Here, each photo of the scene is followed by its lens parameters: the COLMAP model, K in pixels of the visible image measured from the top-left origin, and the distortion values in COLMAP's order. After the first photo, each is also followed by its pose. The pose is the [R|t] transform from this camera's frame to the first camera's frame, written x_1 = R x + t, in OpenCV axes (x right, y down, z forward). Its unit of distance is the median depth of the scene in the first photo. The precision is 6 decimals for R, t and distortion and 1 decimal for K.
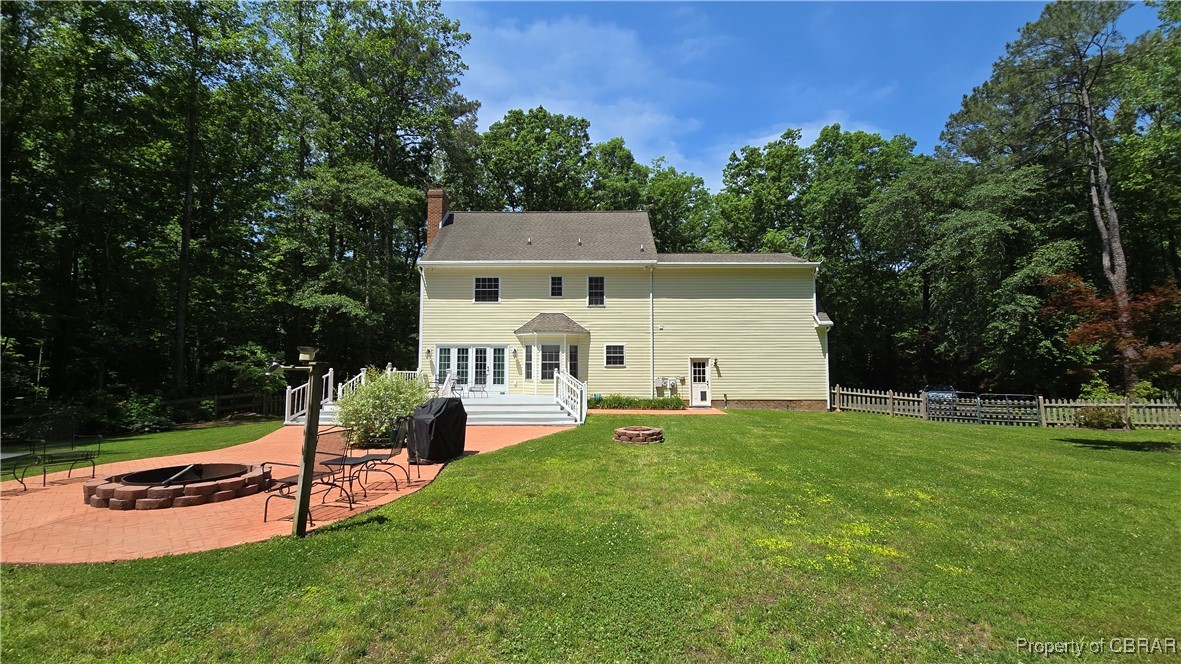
lens RADIAL K [[474.4, 0, 590.5], [0, 474.4, 332.0], [0, 0, 1]] dist [0.000250, 0.000076]
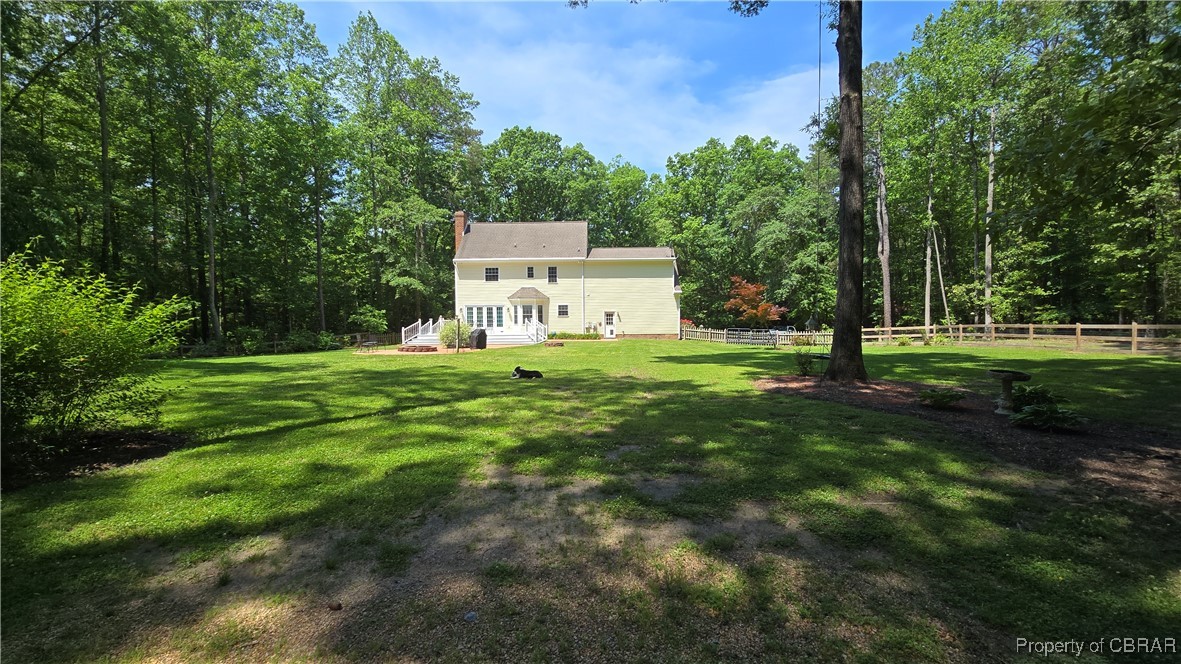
lens RADIAL K [[440.8, 0, 590.5], [0, 440.8, 332.0], [0, 0, 1]] dist [0.000607, 0.000013]
pose [[0.999586, -0.008239, -0.027585, 0.199990], [0.011278, 0.993653, 0.111918, -0.055689], [0.026488, -0.112183, 0.993335, -0.673223]]
